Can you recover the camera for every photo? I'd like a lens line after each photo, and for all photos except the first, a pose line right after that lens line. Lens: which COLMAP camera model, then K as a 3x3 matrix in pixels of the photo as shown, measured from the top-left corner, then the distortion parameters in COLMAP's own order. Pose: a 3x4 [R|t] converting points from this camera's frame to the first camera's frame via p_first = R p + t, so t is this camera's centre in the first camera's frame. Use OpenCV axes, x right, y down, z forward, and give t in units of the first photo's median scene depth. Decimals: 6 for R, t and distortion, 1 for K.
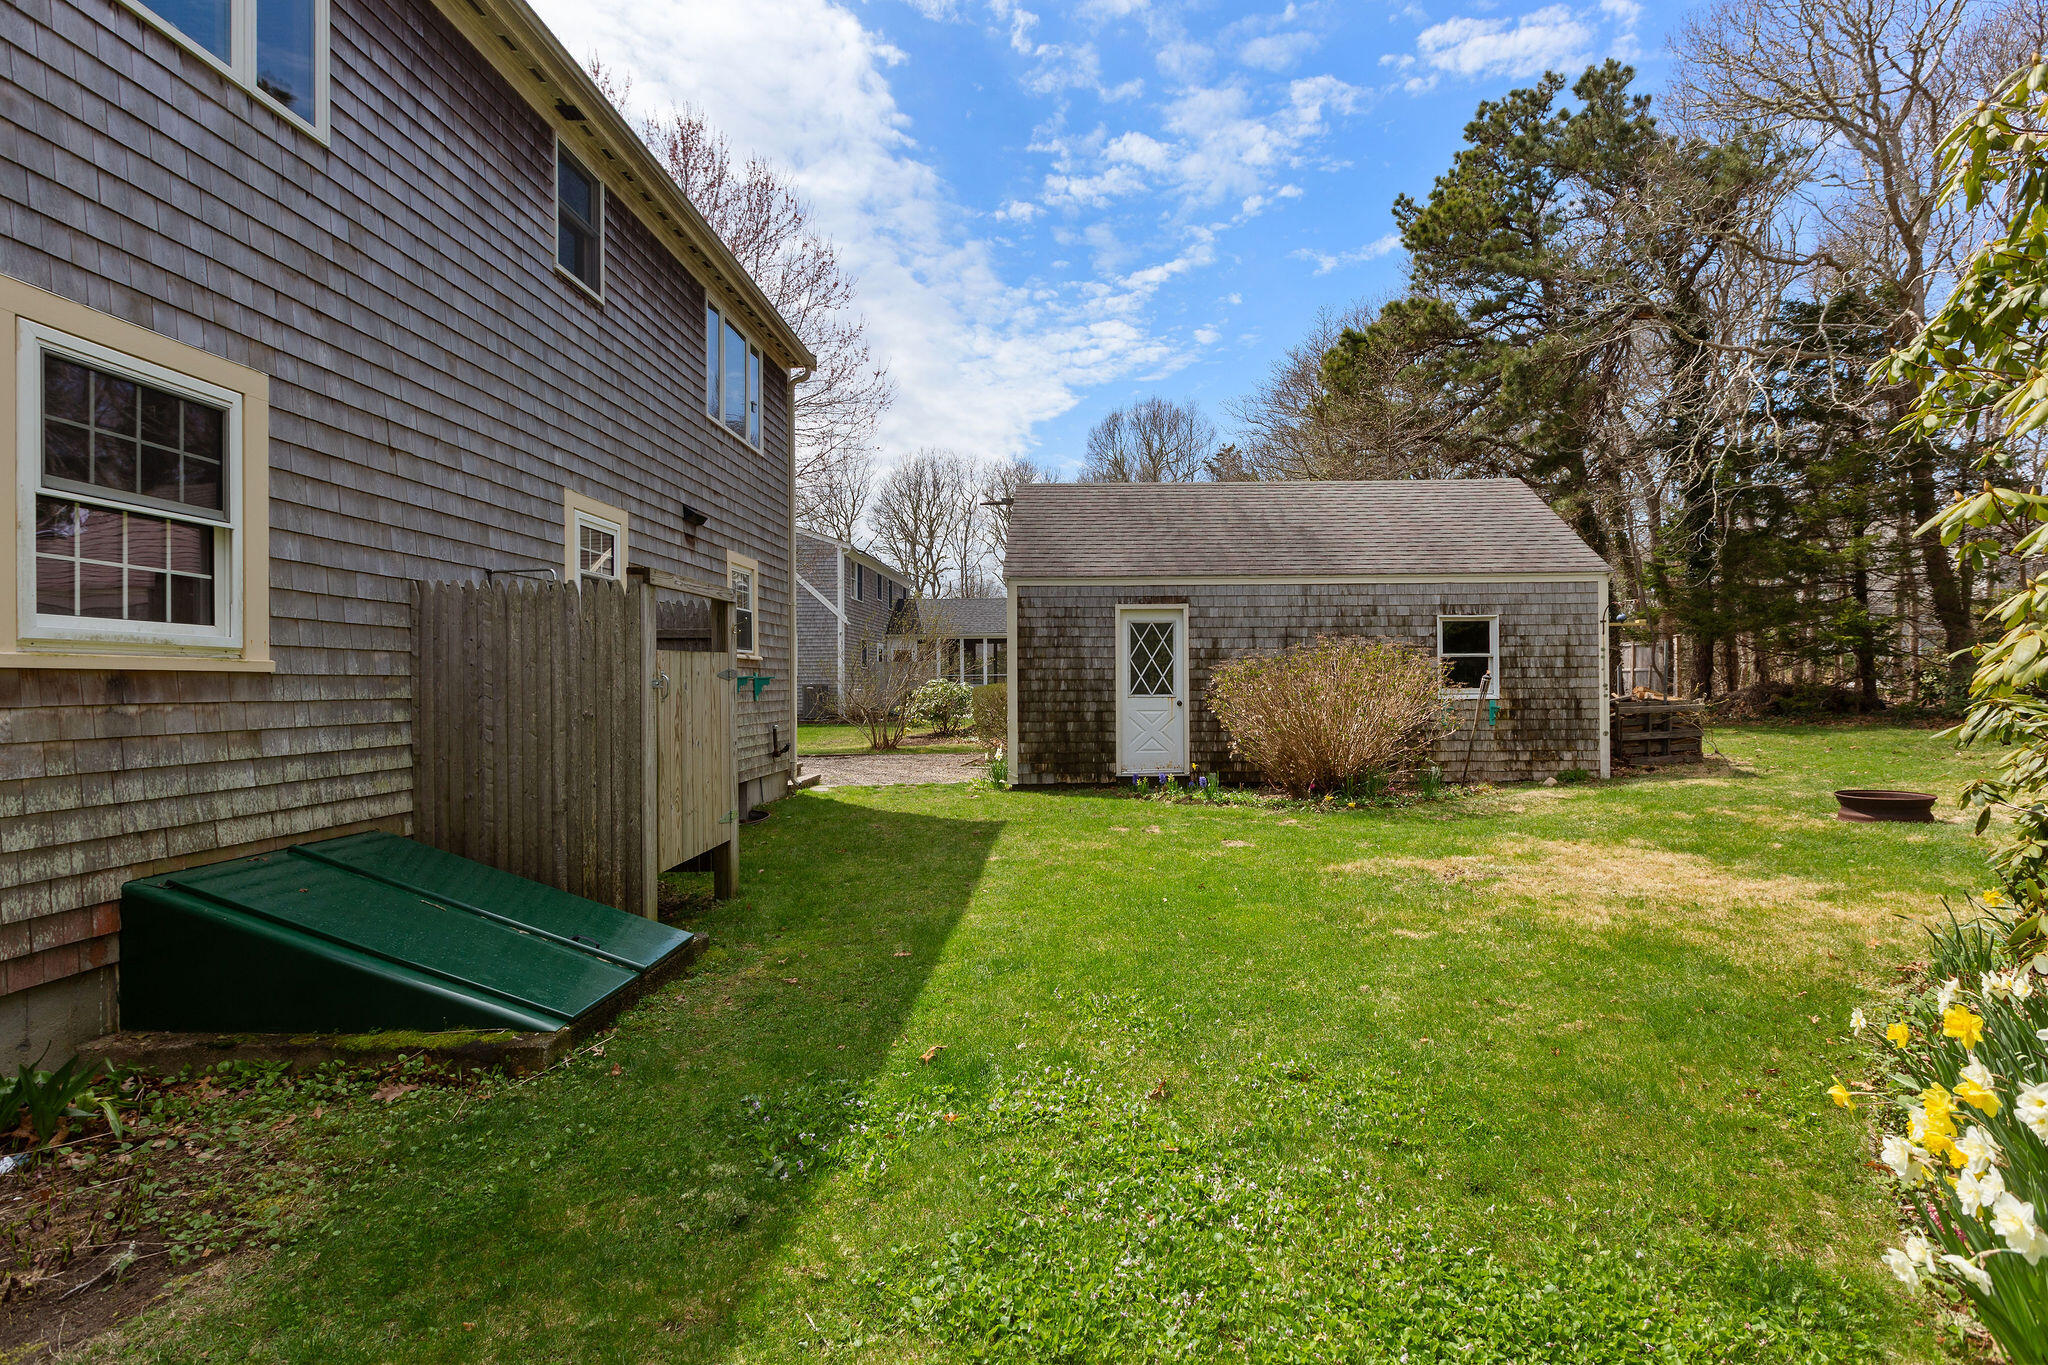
lens RADIAL K [[915.2, 0, 1018.7], [0, 915.2, 676.3], [0, 0, 1]] dist [0.002059, 0.000063]
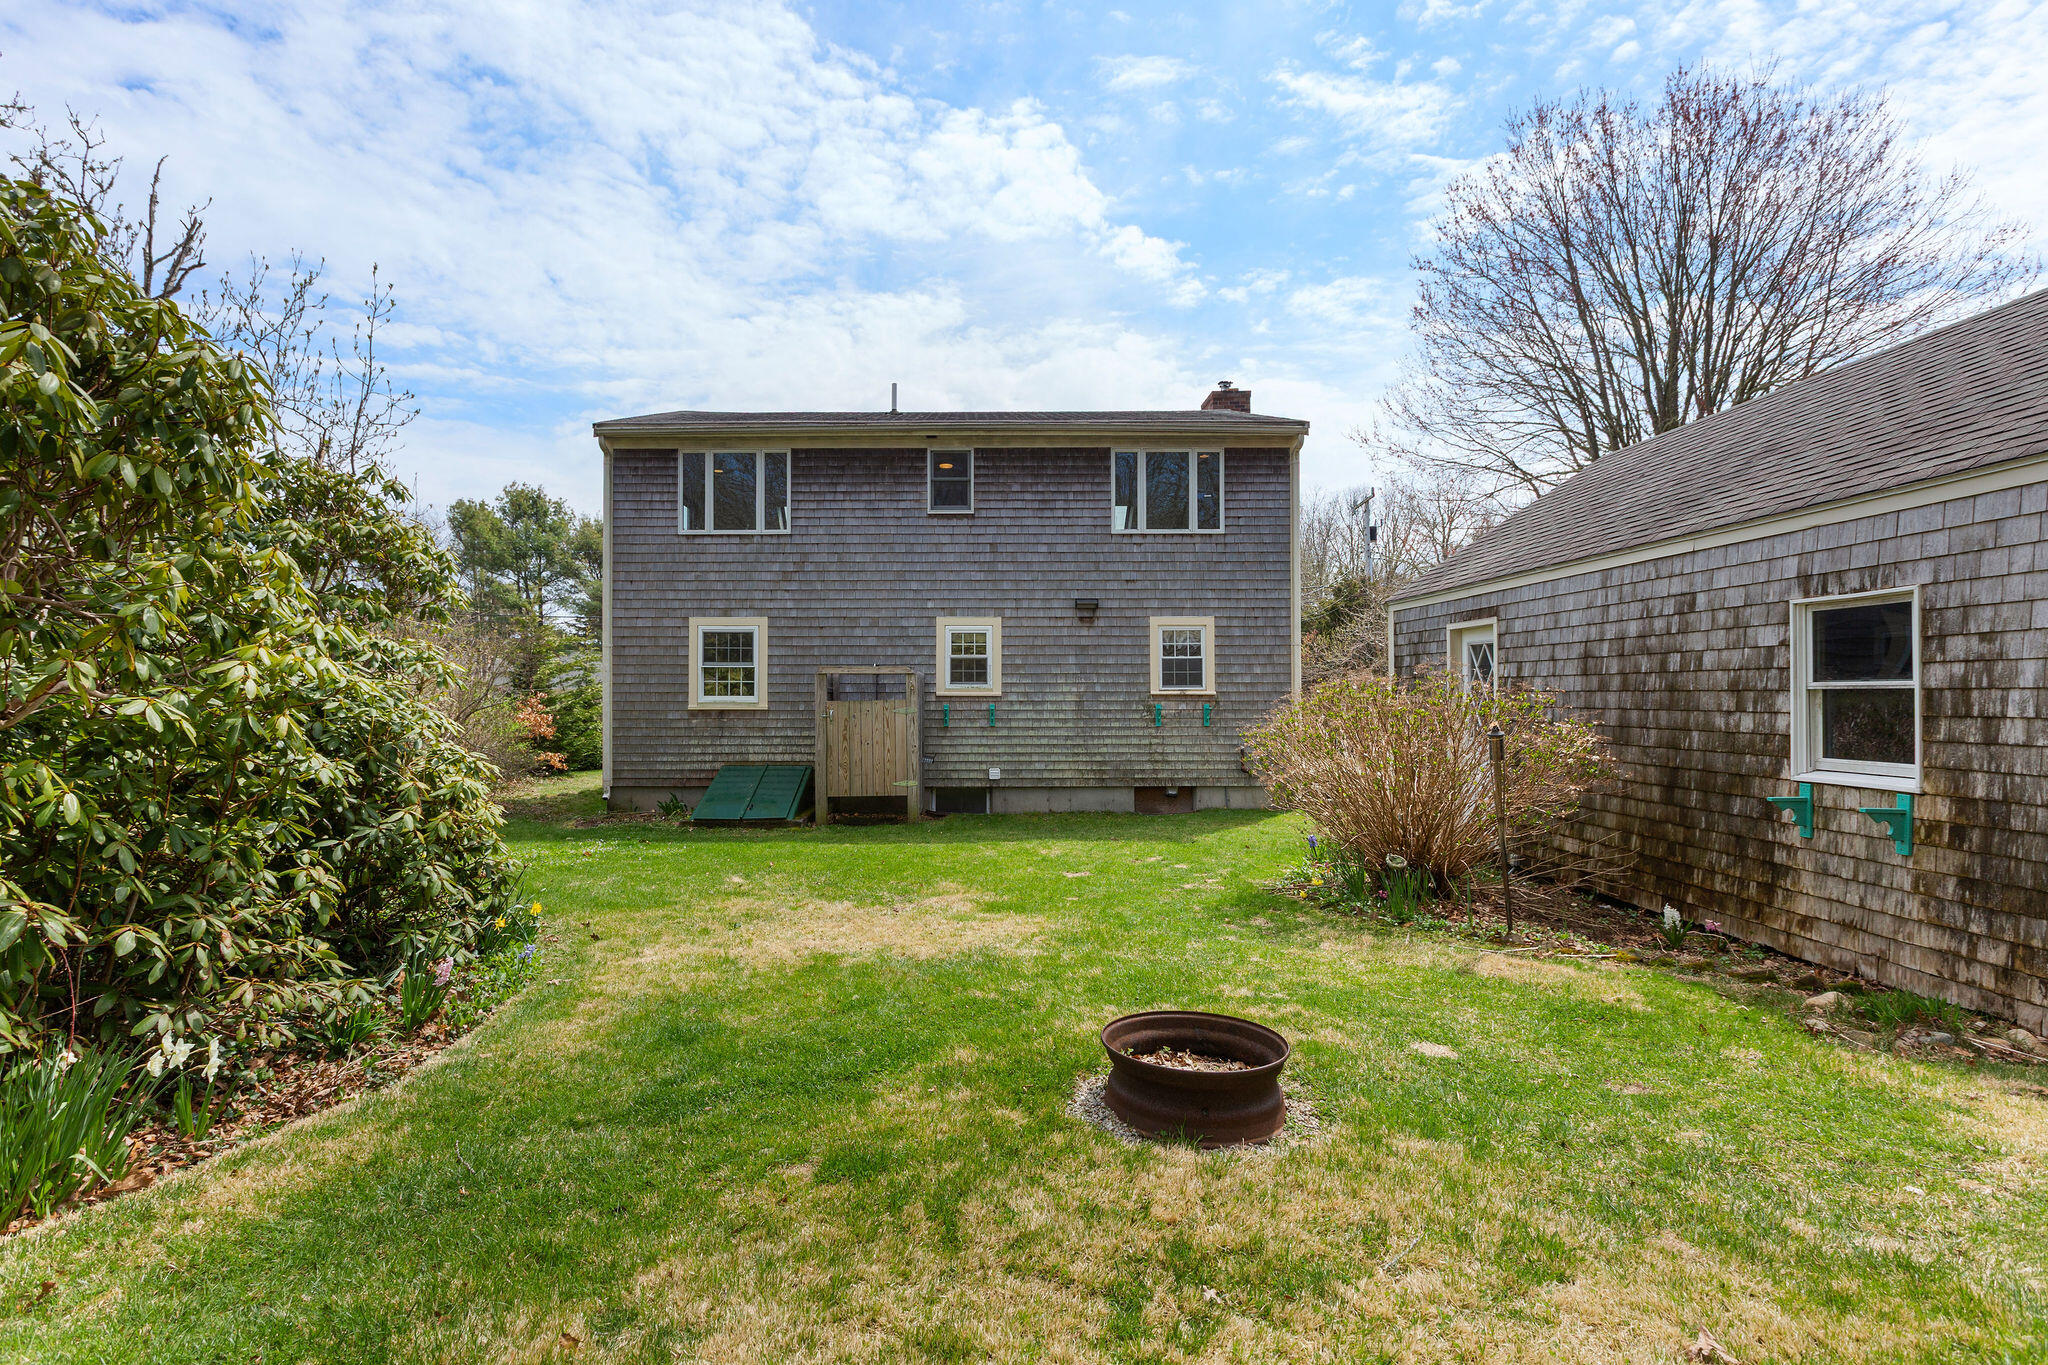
lens RADIAL K [[915.2, 0, 1018.7], [0, 915.2, 676.3], [0, 0, 1]] dist [0.002059, 0.000063]
pose [[0.096591, -0.017116, -0.995177, 1.710552], [0.006025, 0.999844, -0.016612, -0.043327], [0.995306, -0.004391, 0.096679, 1.085477]]
